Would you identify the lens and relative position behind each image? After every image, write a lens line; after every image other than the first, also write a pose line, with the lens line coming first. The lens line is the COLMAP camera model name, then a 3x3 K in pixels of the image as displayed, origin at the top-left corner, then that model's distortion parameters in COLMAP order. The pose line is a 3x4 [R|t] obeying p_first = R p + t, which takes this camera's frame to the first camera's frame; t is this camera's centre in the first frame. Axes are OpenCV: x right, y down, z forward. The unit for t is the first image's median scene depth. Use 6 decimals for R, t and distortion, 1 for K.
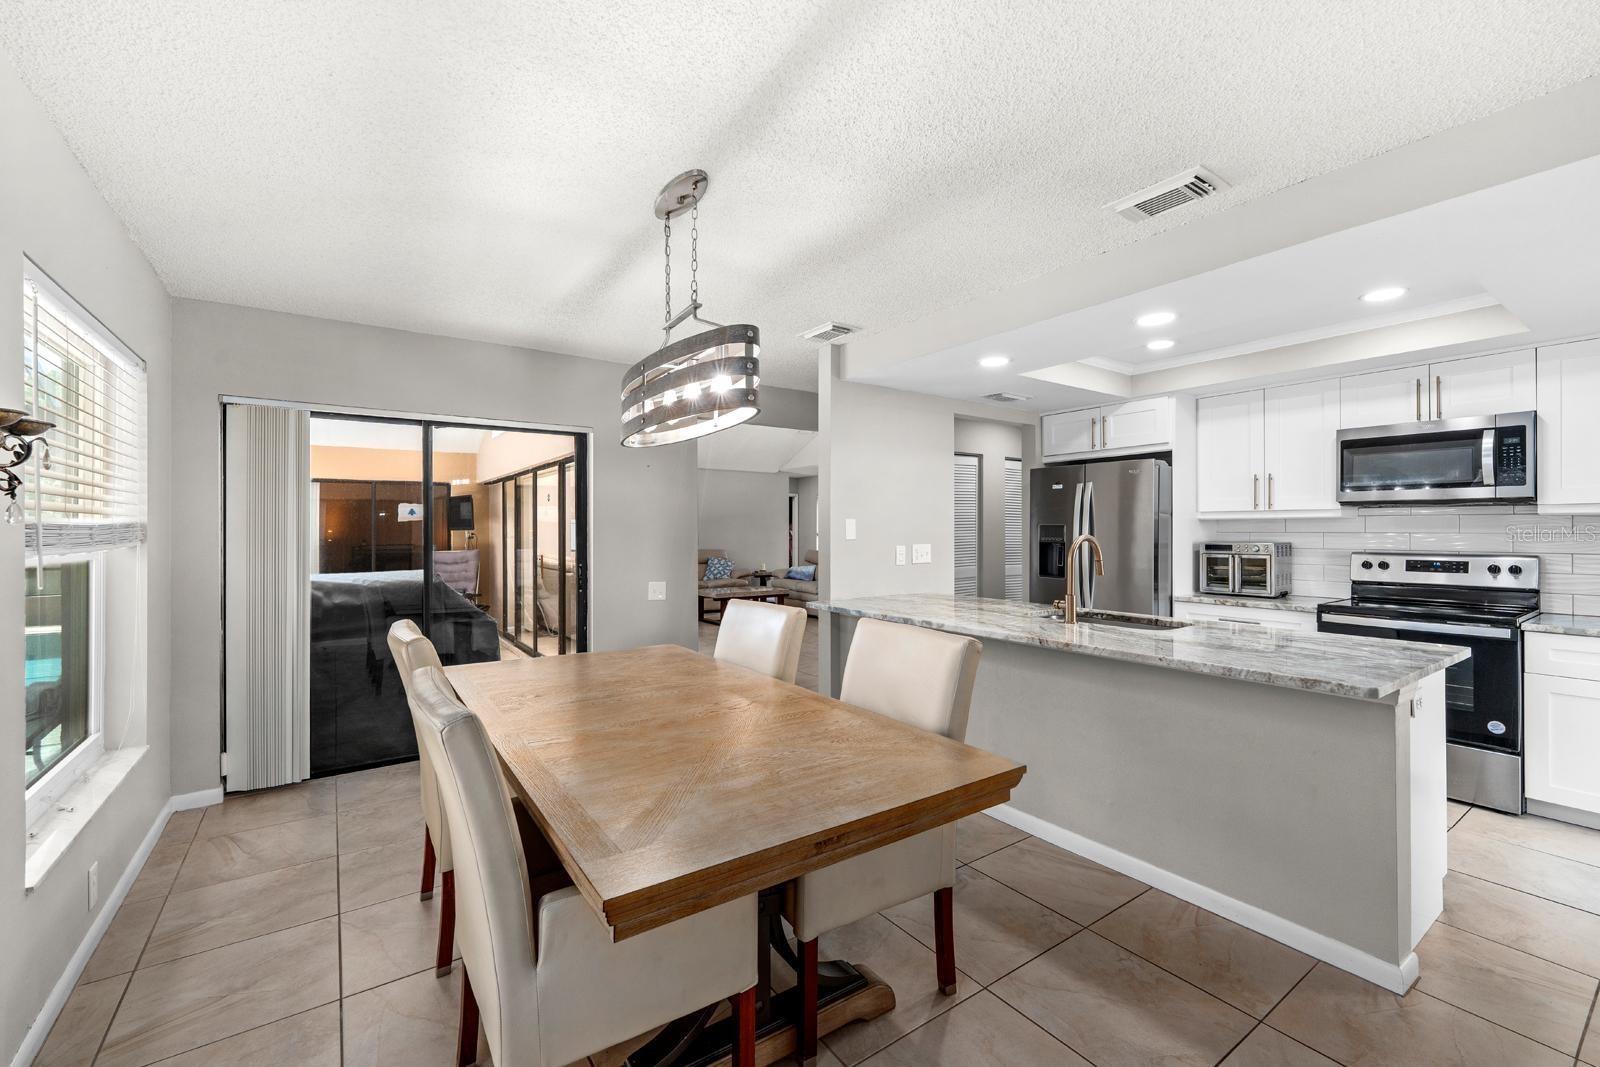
lens RADIAL K [[657.0, 0, 806.2], [0, 657.0, 530.2], [0, 0, 1]] dist [0.001277, 0.000067]
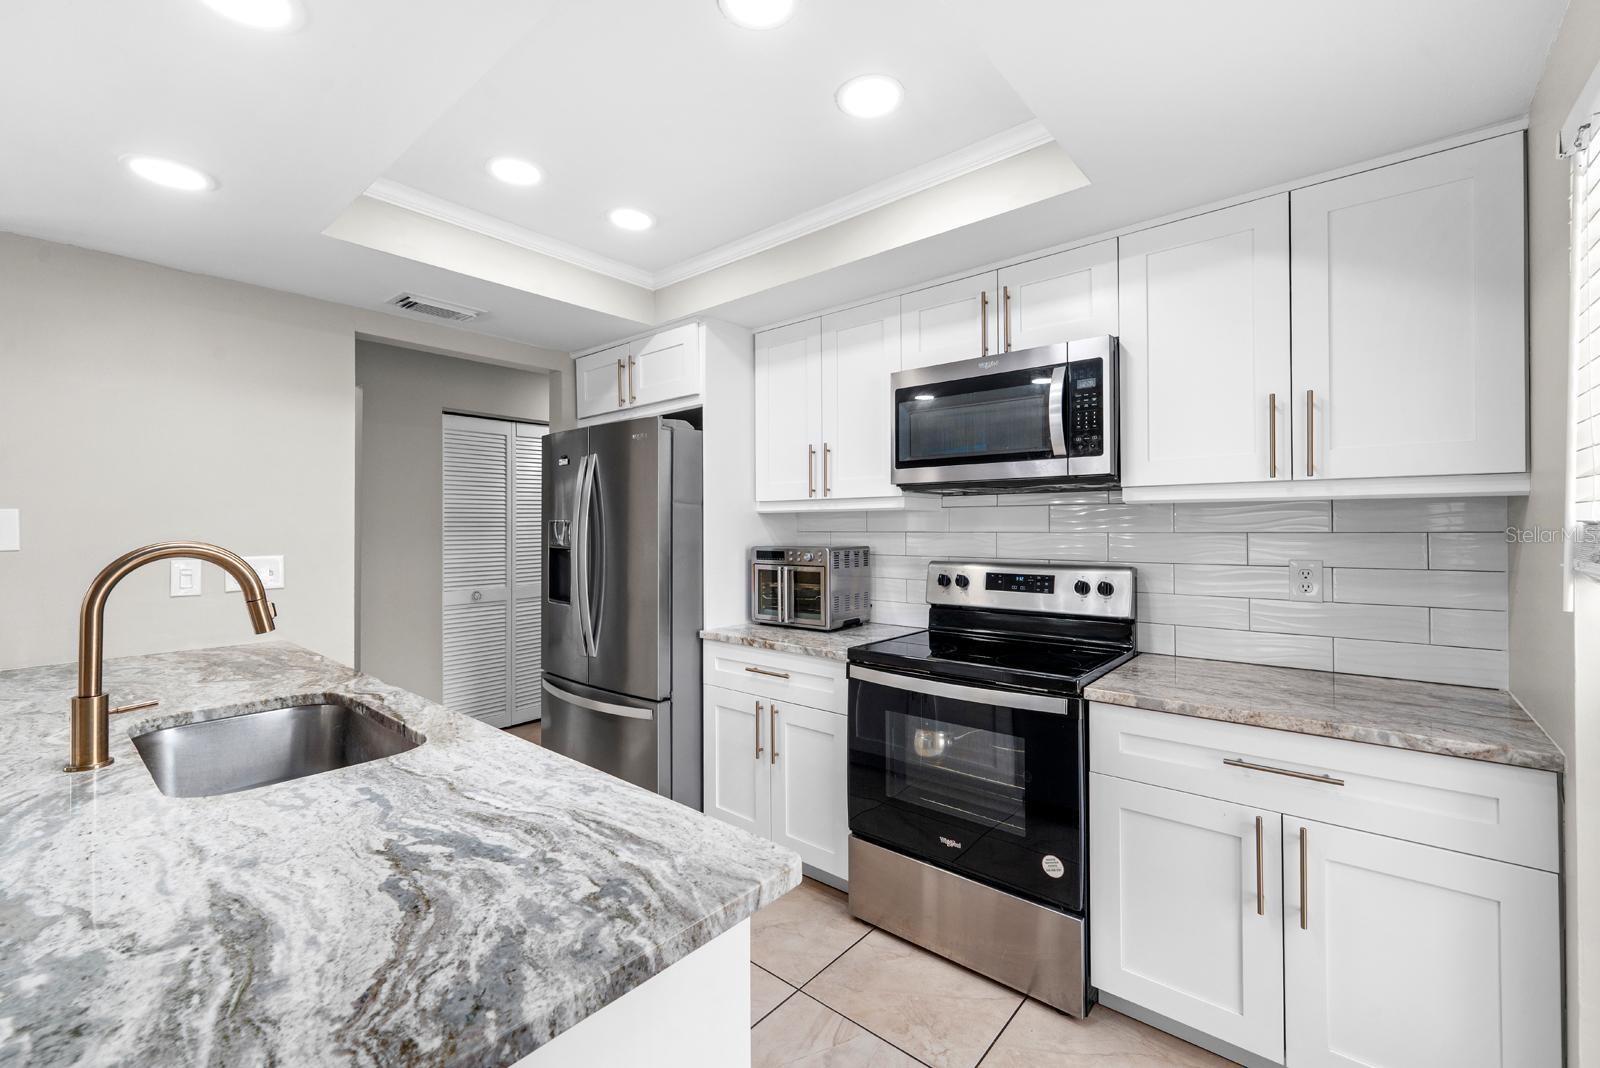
lens RADIAL K [[657.0, 0, 798.7], [0, 657.0, 524.9], [0, 0, 1]] dist [0.001277, 0.000067]
pose [[0.968310, -0.001385, 0.249746, 0.566116], [0.003121, 0.999974, -0.006555, 0.000430], [-0.249731, 0.007126, 0.968289, 0.405385]]
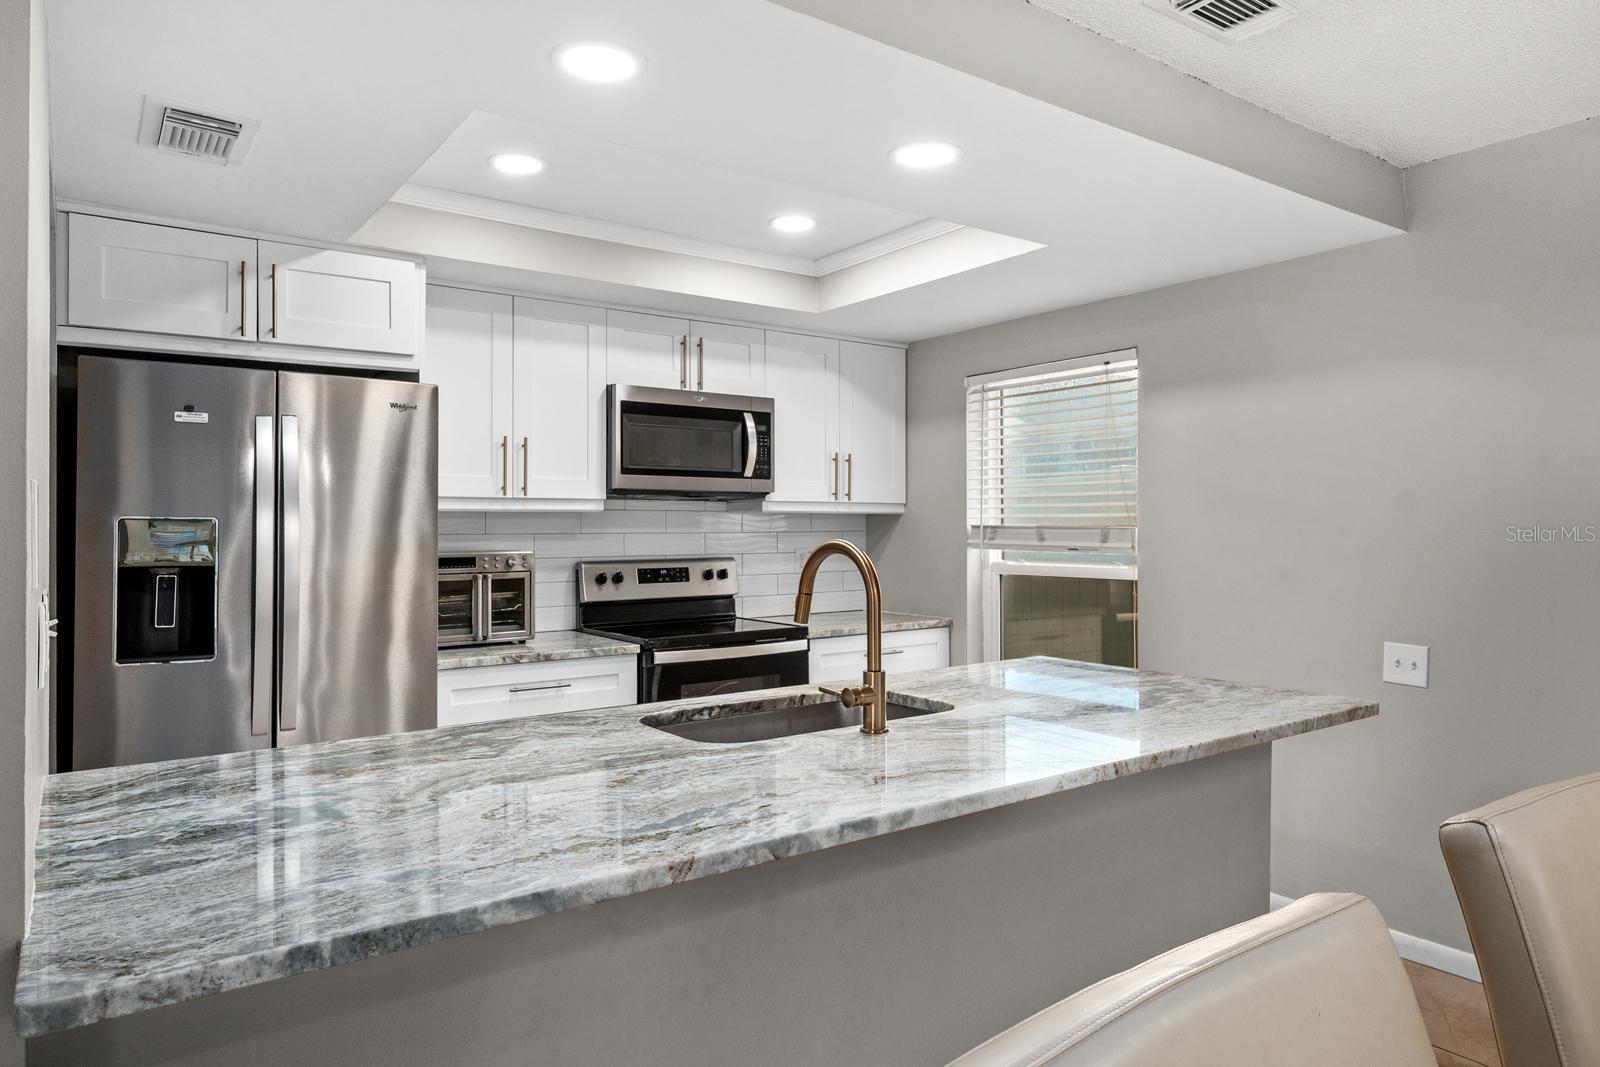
lens RADIAL K [[1002.8, 0, 788.8], [0, 1002.8, 522.6], [0, 0, 1]] dist [-0.009560, -0.002991]
pose [[-0.006625, 0.004920, 0.999966, -0.244378], [0.004787, 0.999977, -0.004888, -0.001682], [-0.999967, 0.004754, -0.006648, 0.840255]]
